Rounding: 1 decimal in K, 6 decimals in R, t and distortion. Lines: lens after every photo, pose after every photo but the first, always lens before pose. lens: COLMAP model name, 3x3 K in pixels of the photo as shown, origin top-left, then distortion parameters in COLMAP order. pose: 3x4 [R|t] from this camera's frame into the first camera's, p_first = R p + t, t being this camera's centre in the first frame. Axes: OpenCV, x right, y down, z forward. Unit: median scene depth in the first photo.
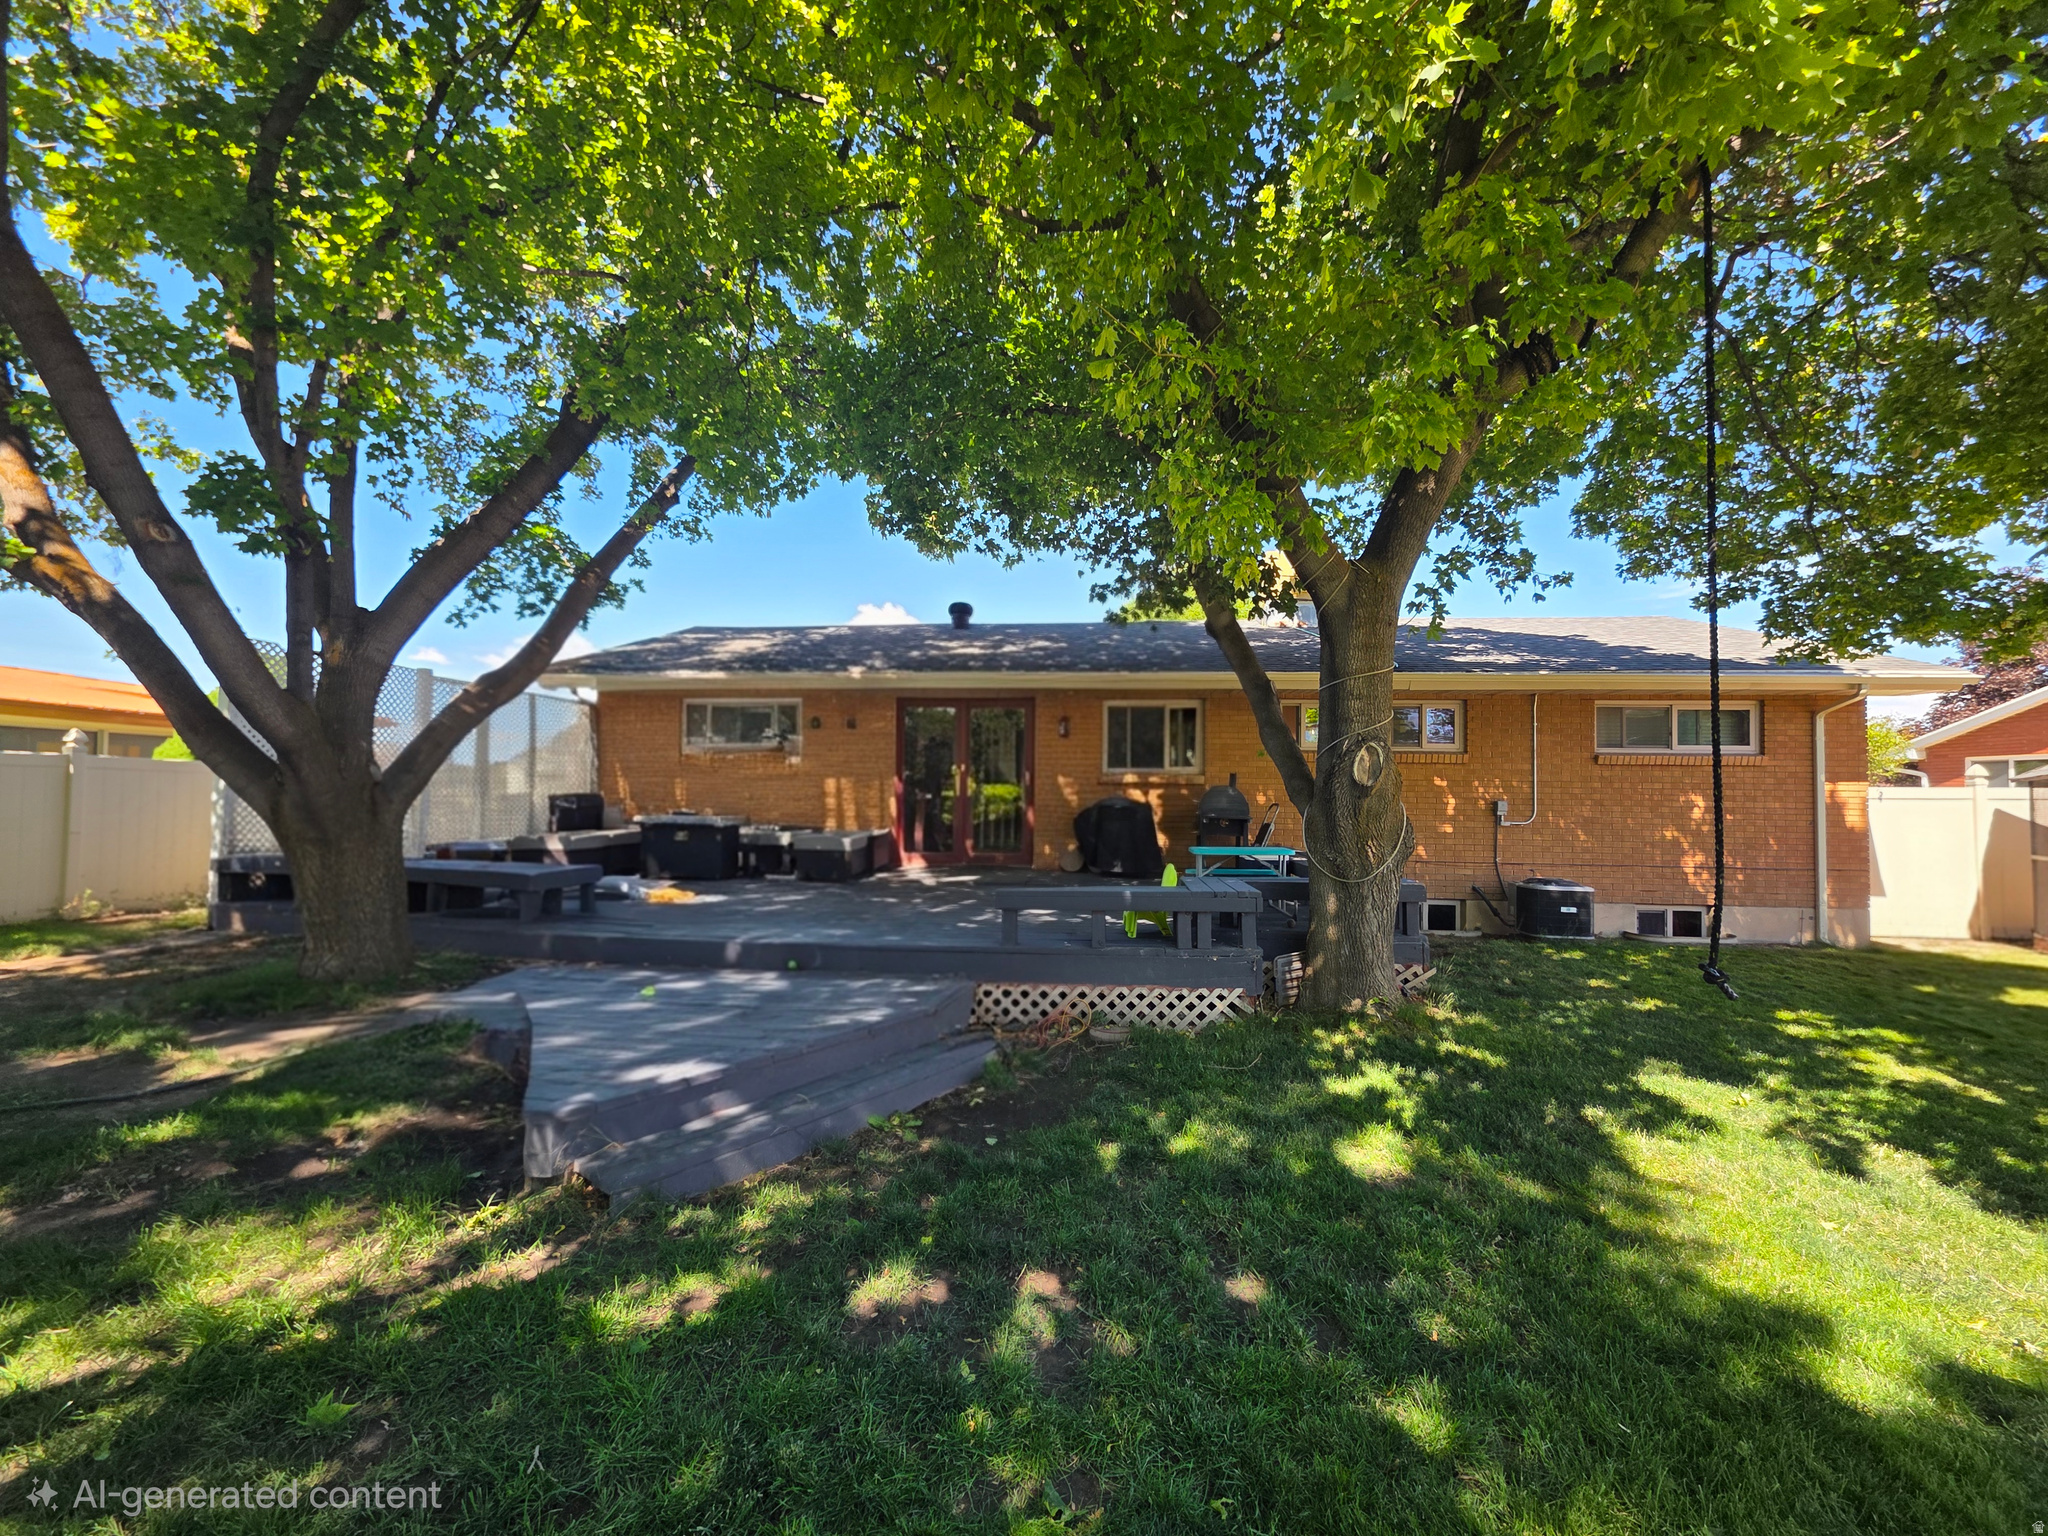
lens RADIAL K [[819.1, 0, 1024.0], [0, 819.1, 768.0], [0, 0, 1]] dist [0.001682, -0.000066]
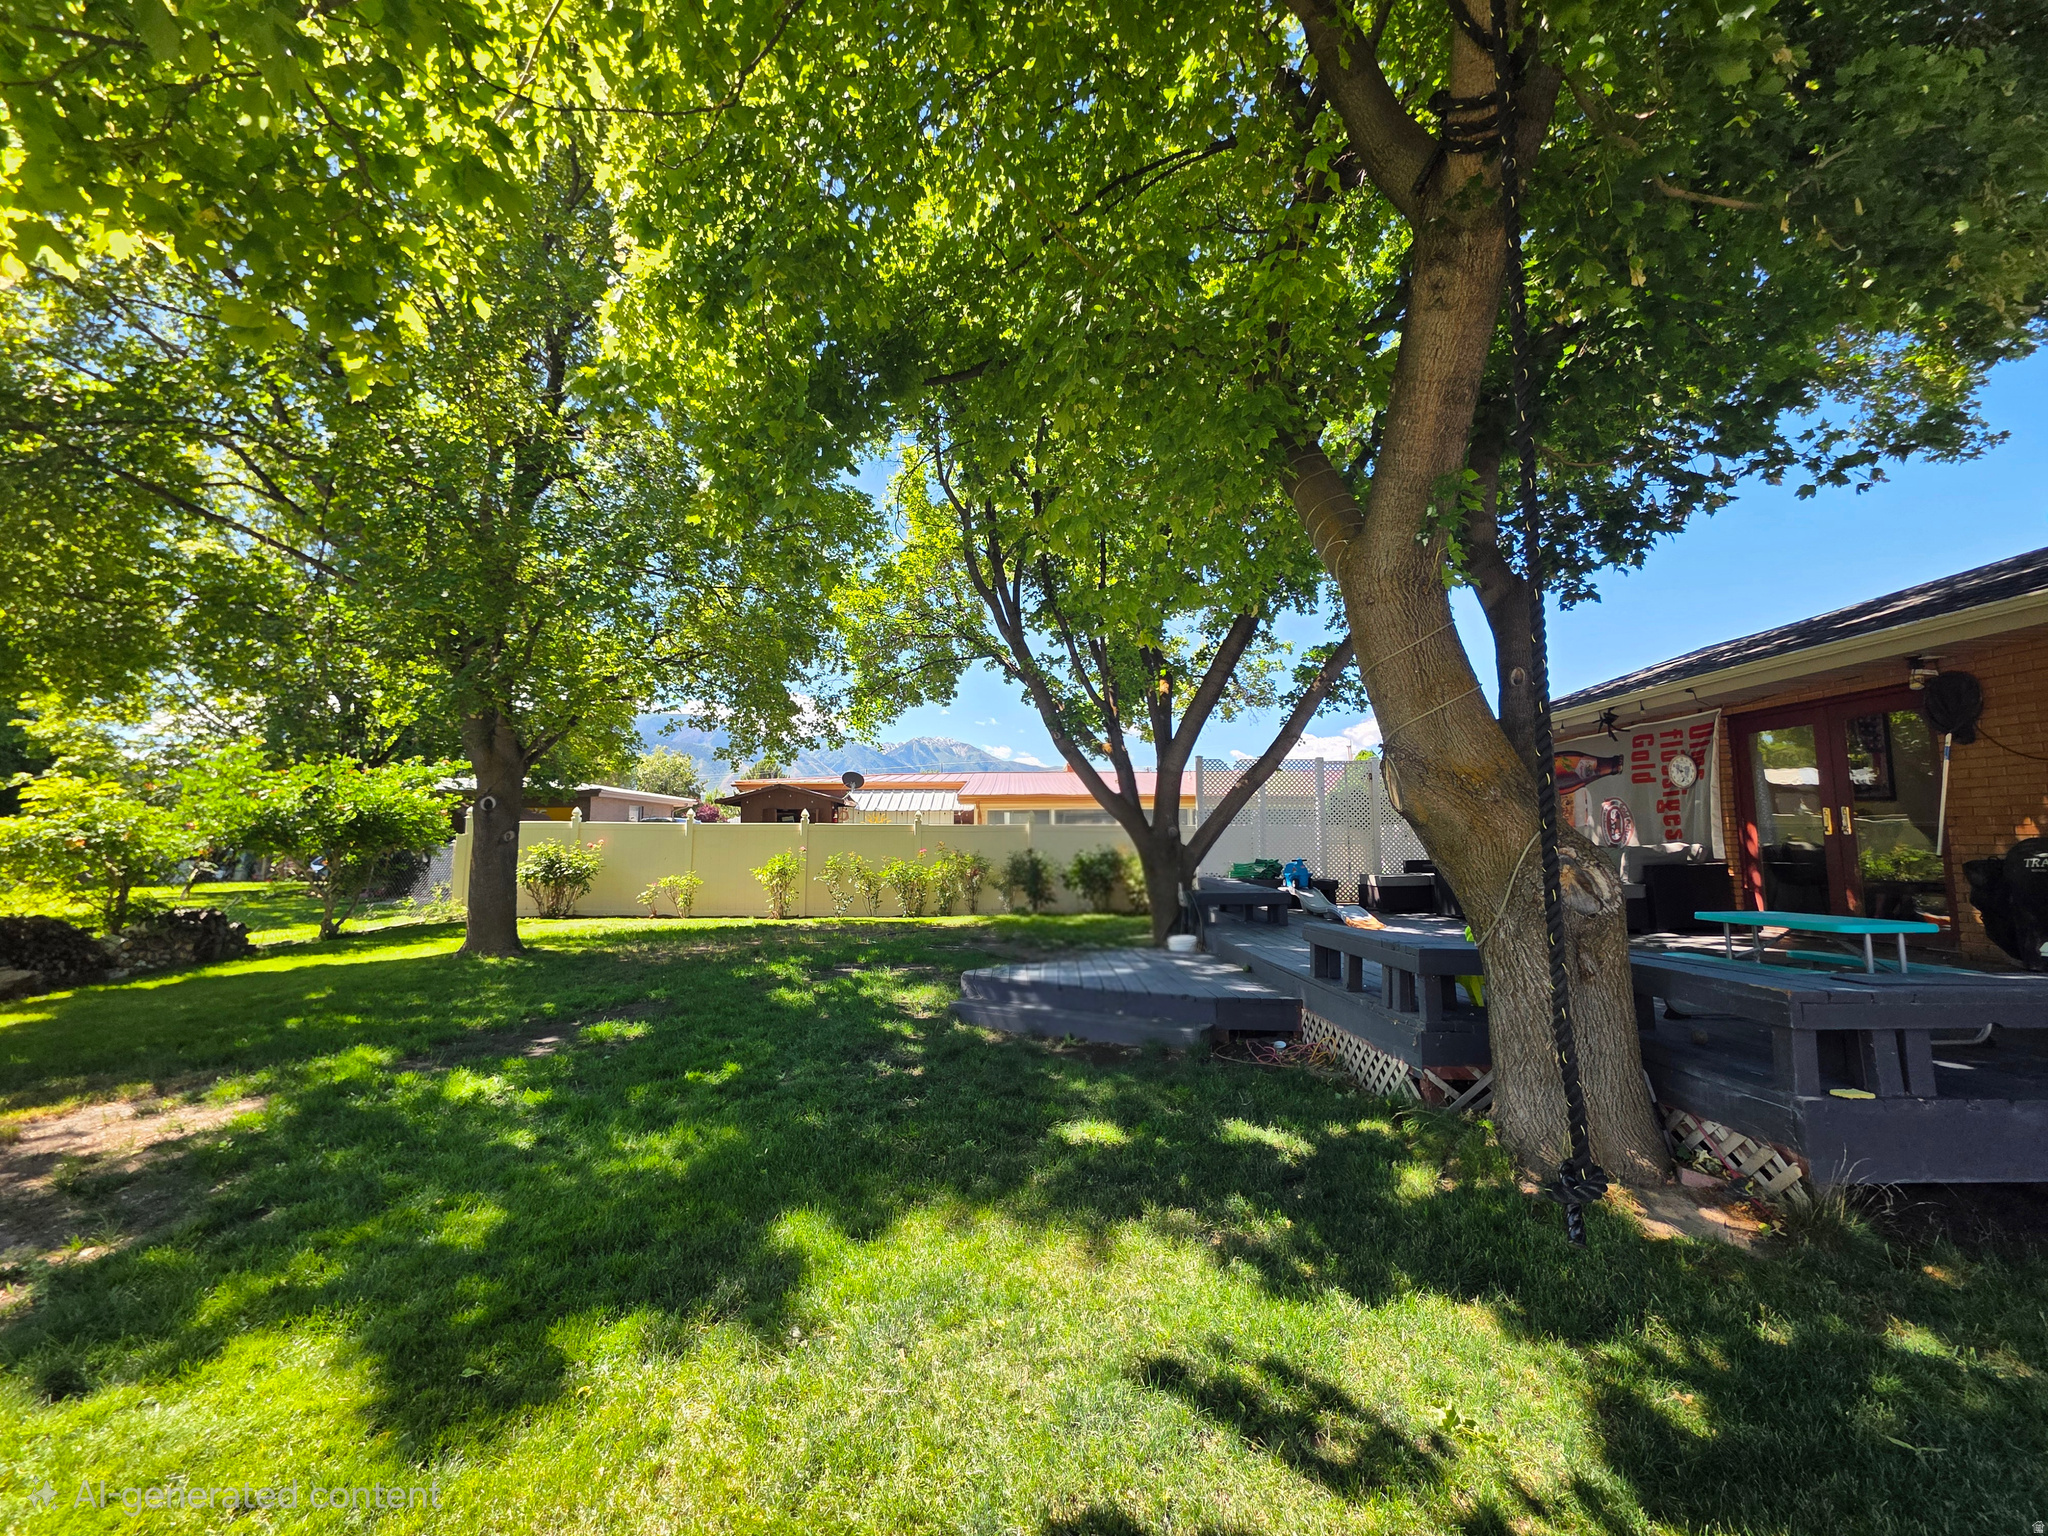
lens RADIAL K [[819.1, 0, 1024.0], [0, 819.1, 768.0], [0, 0, 1]] dist [0.001682, -0.000066]
pose [[0.156206, -0.082018, -0.984313, 1.462392], [0.040103, 0.996251, -0.076649, 0.030690], [0.986910, -0.027501, 0.158909, 0.663401]]
